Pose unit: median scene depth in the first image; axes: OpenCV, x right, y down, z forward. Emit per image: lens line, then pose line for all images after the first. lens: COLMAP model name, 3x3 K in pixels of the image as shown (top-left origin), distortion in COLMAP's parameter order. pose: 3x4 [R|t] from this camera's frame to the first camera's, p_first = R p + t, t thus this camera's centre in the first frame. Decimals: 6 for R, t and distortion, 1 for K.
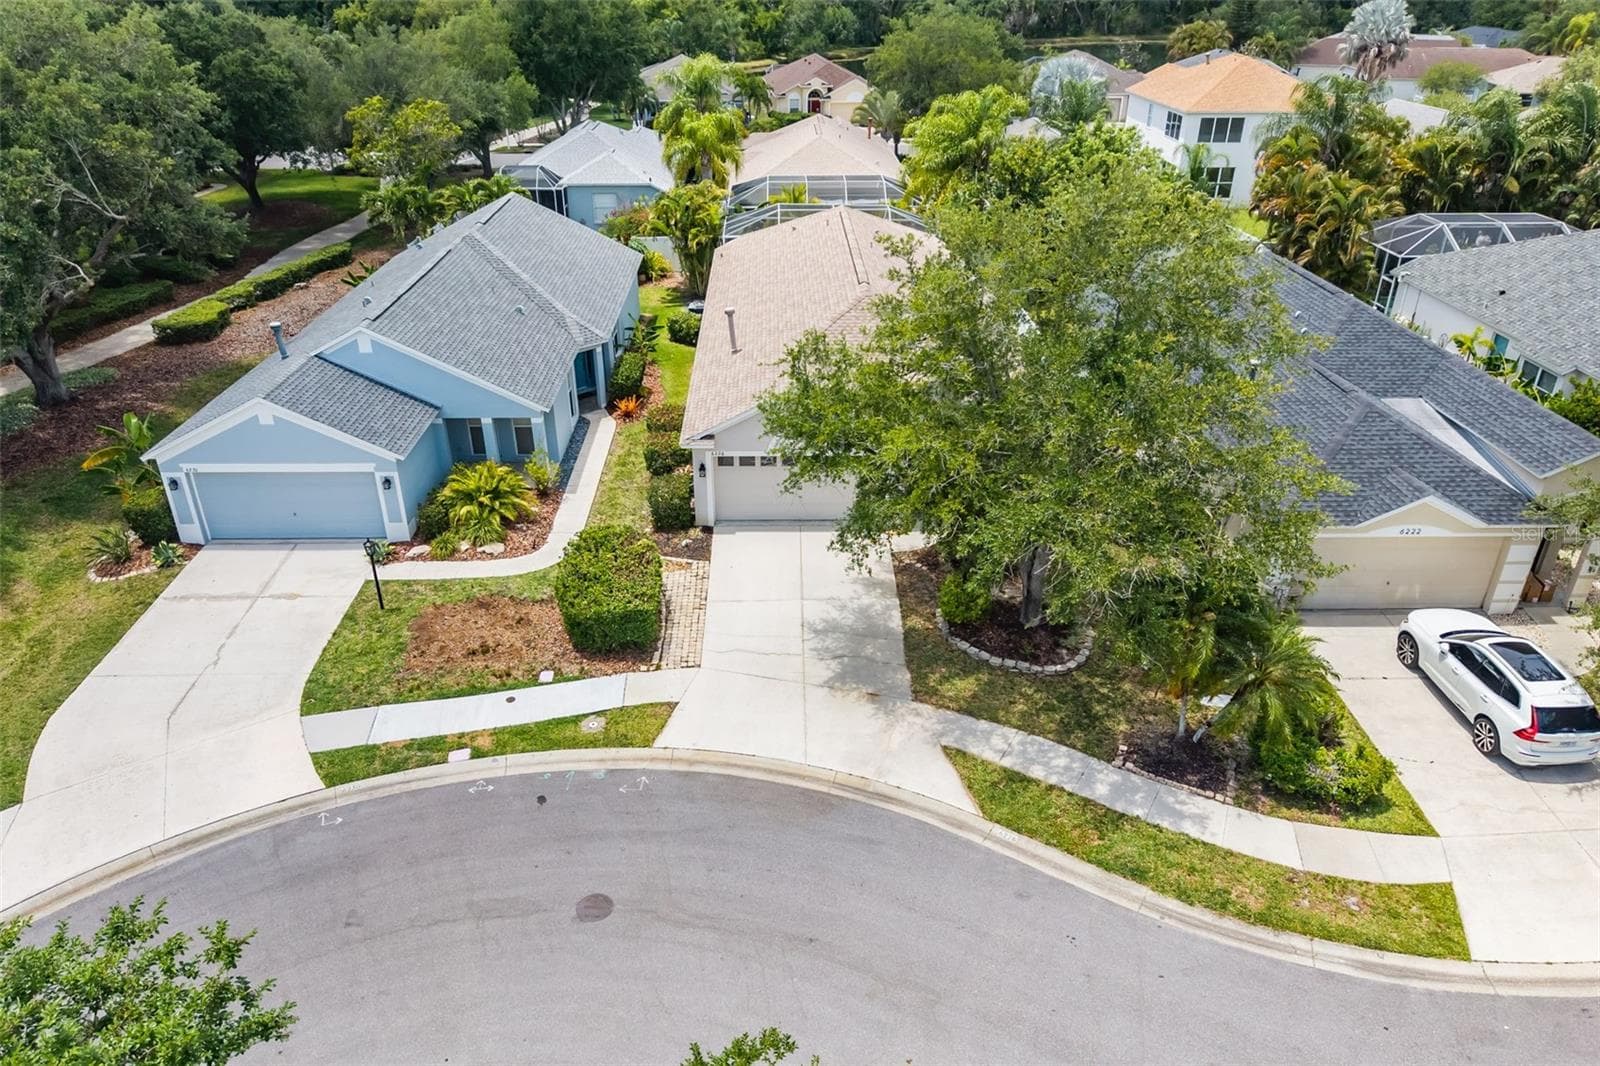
lens RADIAL K [[1093.6, 0, 789.3], [0, 1093.6, 537.9], [0, 0, 1]] dist [0.013503, -0.009671]
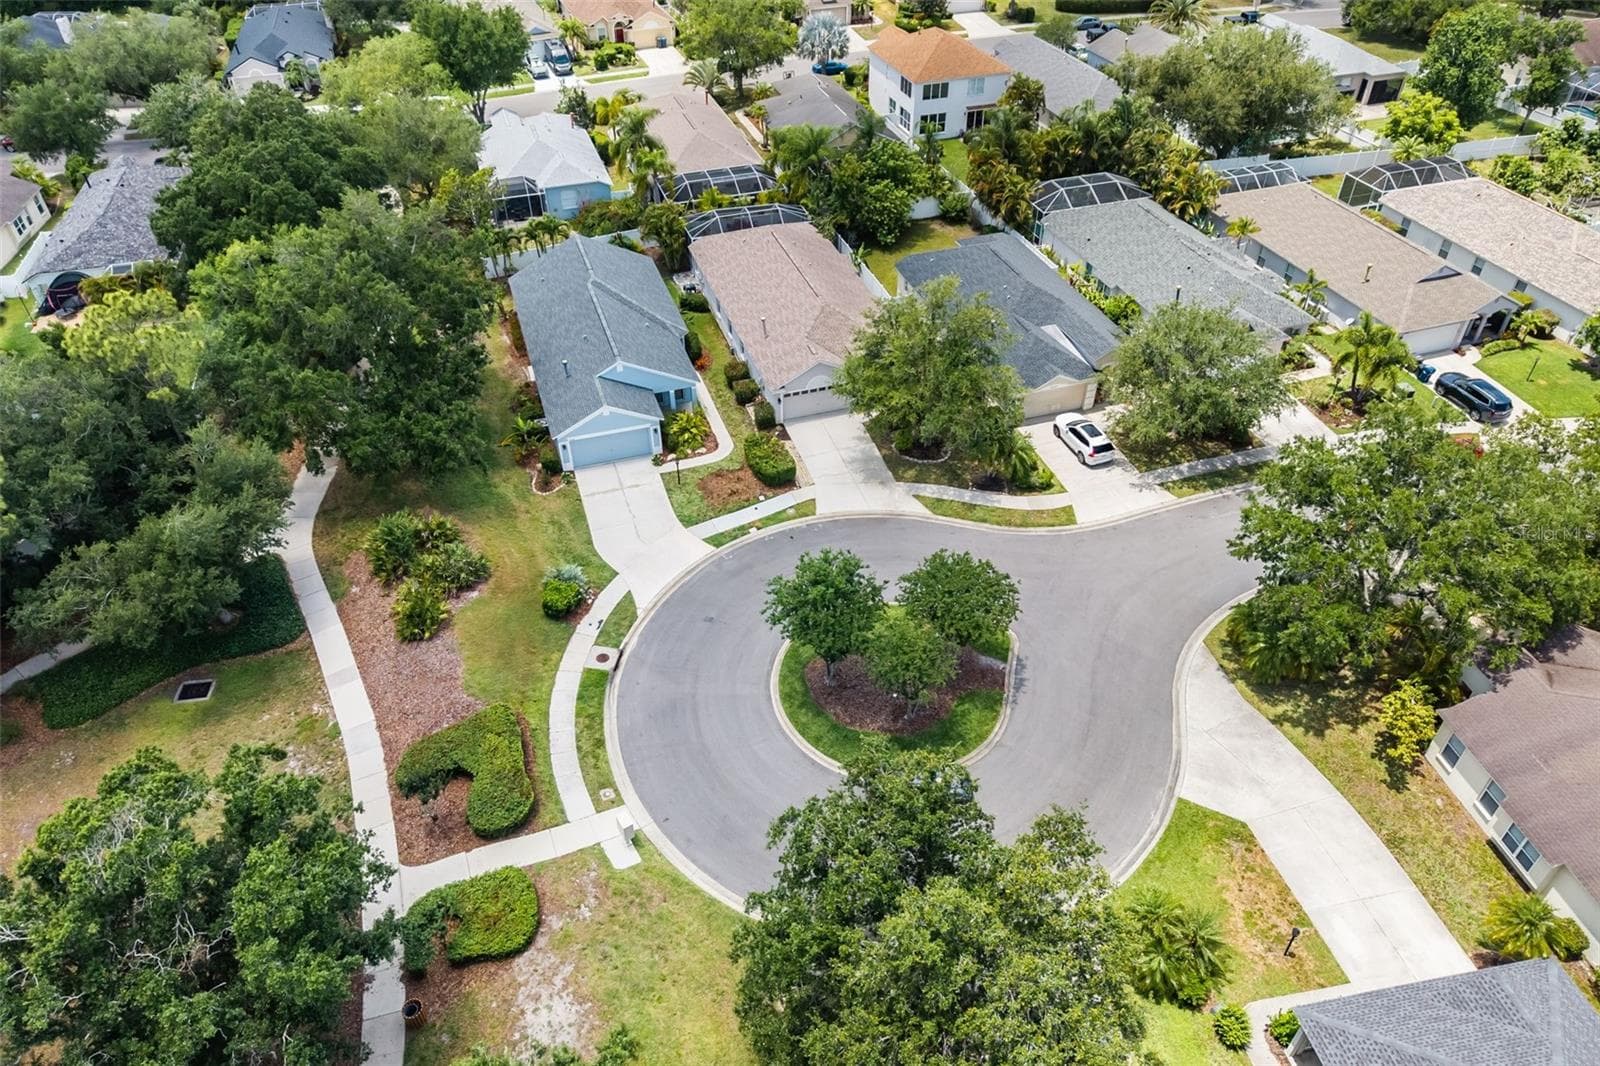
lens RADIAL K [[1067.2, 0, 791.3], [0, 1067.2, 565.2], [0, 0, 1]] dist [0.077200, -0.002597]
pose [[0.955459, -0.199703, 0.217295, -0.731508], [0.145967, 0.959693, 0.240173, -0.318920], [-0.256499, -0.197758, 0.946097, -1.455805]]
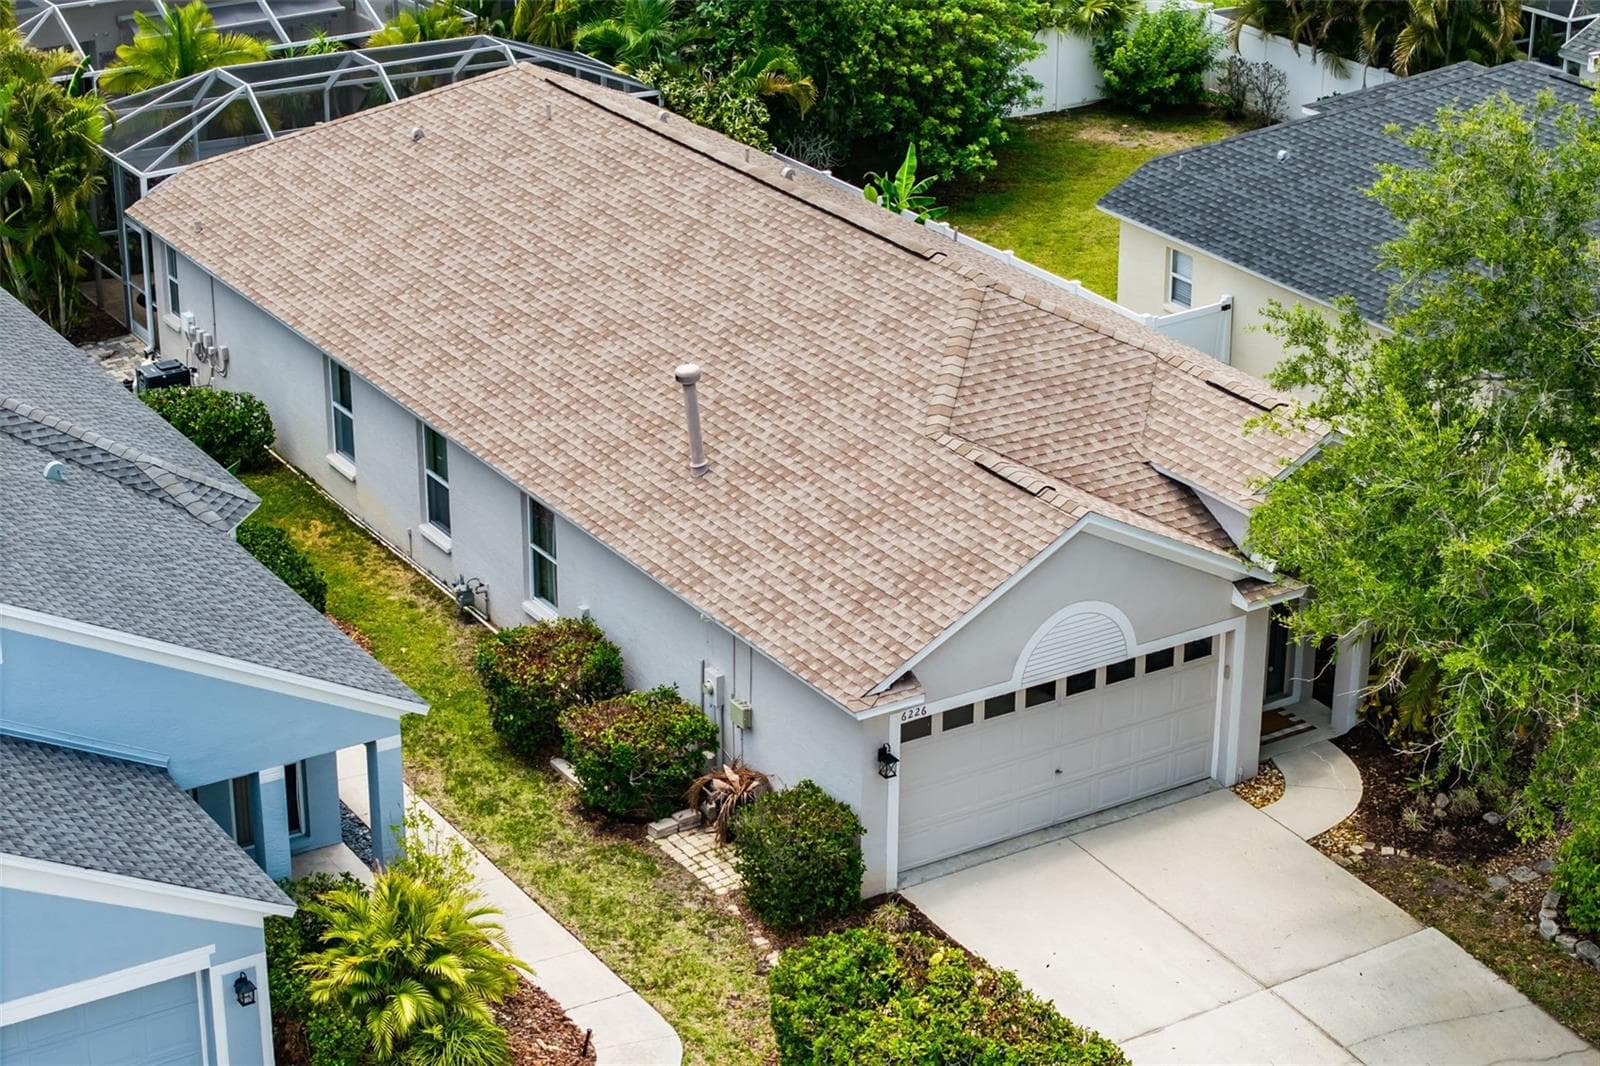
lens RADIAL K [[3256.5, 0, 800.0], [0, 3256.5, 533.0], [0, 0, 1]] dist [-0.307926, 1.775320]
pose [[0.854034, -0.200014, 0.480229, -0.802311], [0.241431, 0.970088, -0.025321, -0.145472], [-0.460800, 0.137567, 0.876777, -0.089958]]
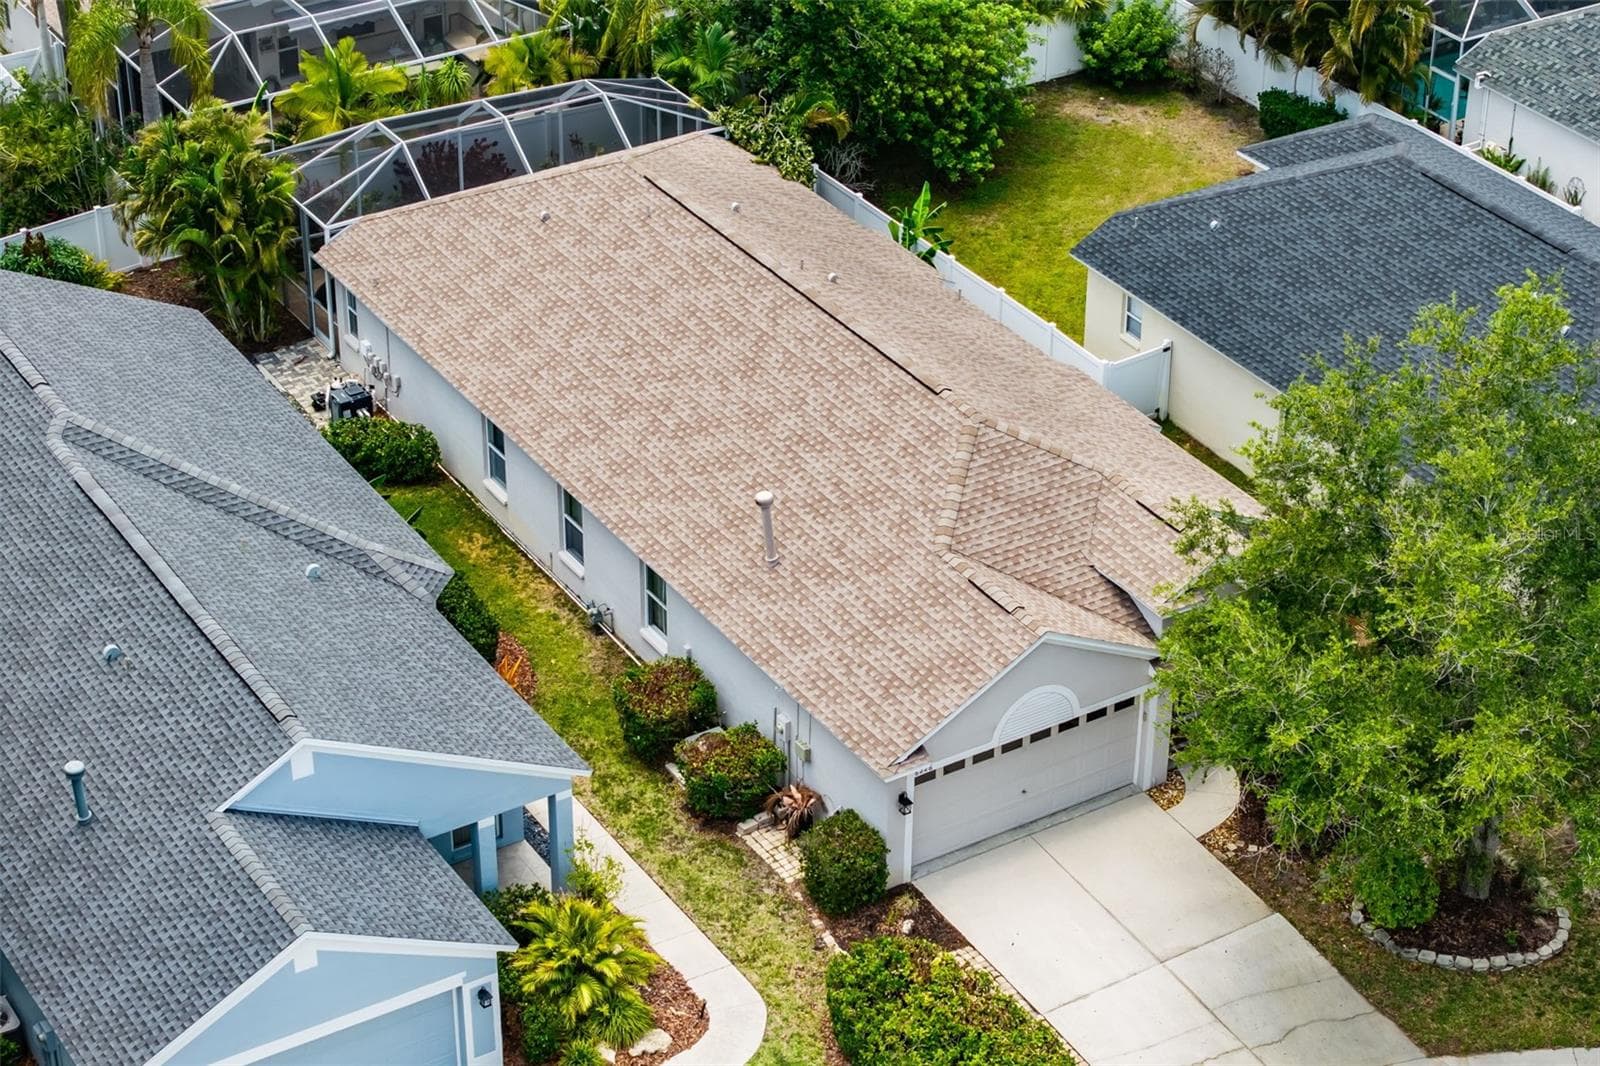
lens RADIAL K [[3256.5, 0, 800.0], [0, 3256.5, 533.0], [0, 0, 1]] dist [-0.307926, 1.775320]
pose [[0.856424, -0.264252, 0.443518, -1.041899], [0.236907, 0.964442, 0.117161, -0.507246], [-0.458708, 0.004733, 0.888575, -0.668924]]
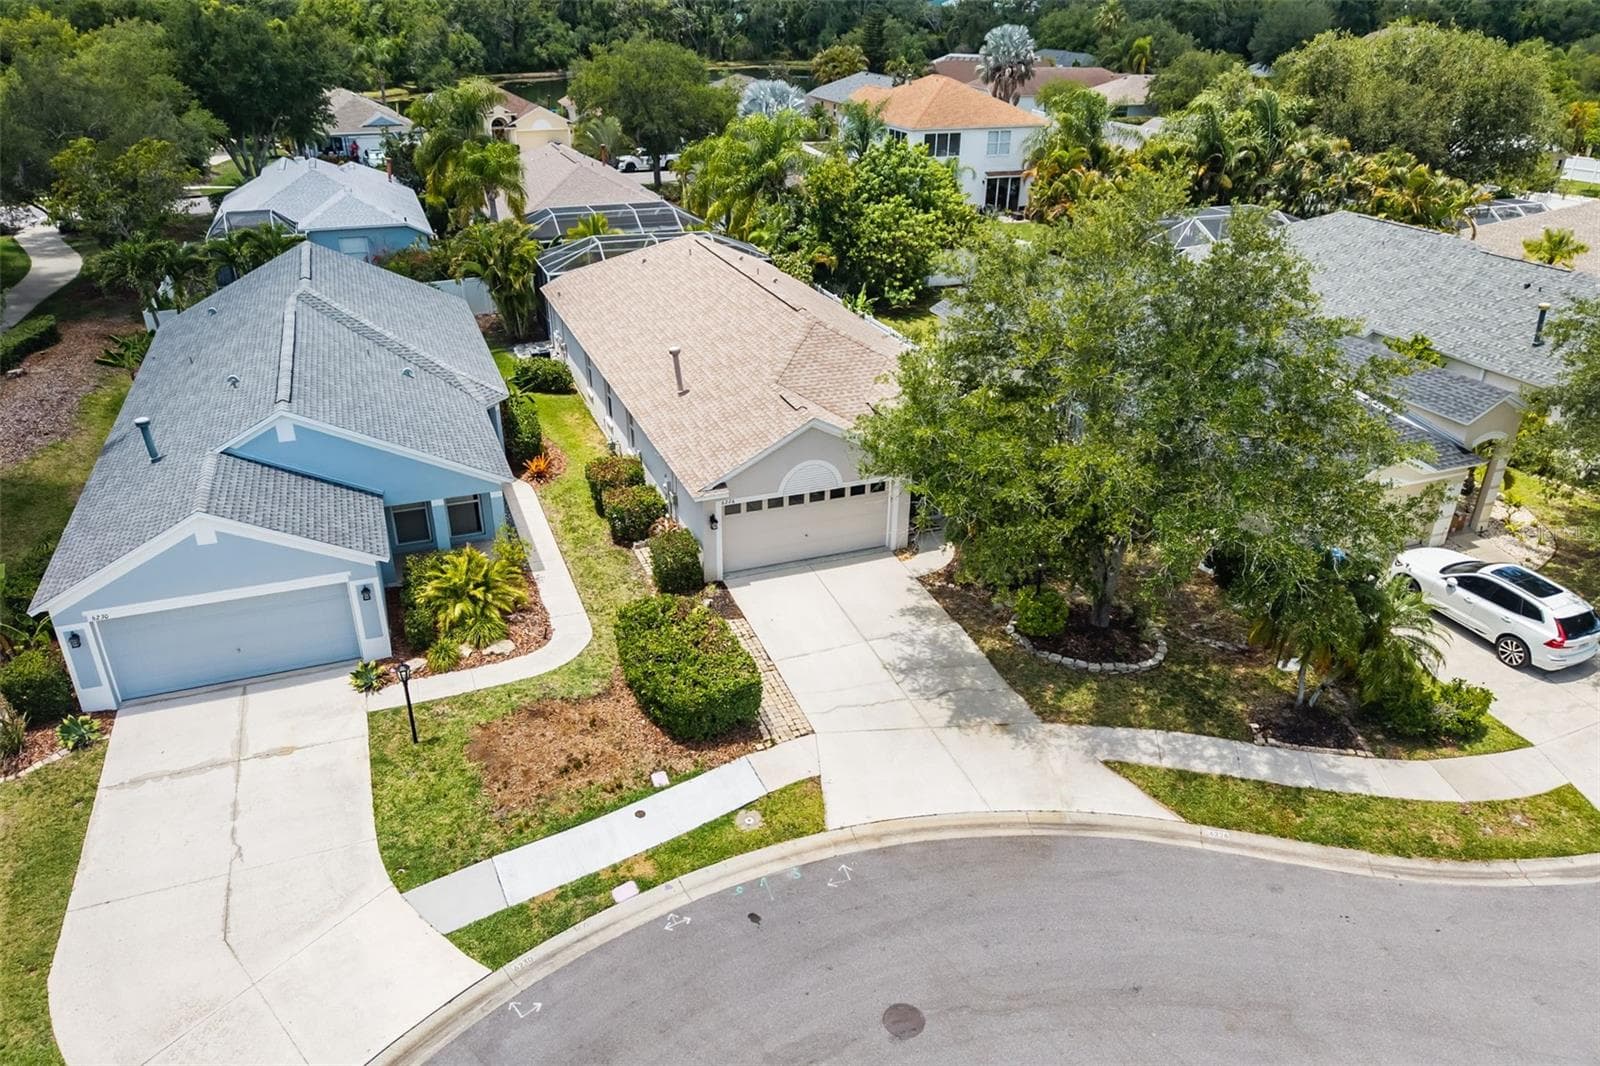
lens RADIAL K [[1093.6, 0, 789.3], [0, 1093.6, 537.9], [0, 0, 1]] dist [0.013503, -0.009671]
pose [[0.937683, -0.147675, 0.314551, -0.365434], [0.154176, 0.988034, 0.004258, -0.051202], [-0.311415, 0.044504, 0.949231, 0.124428]]
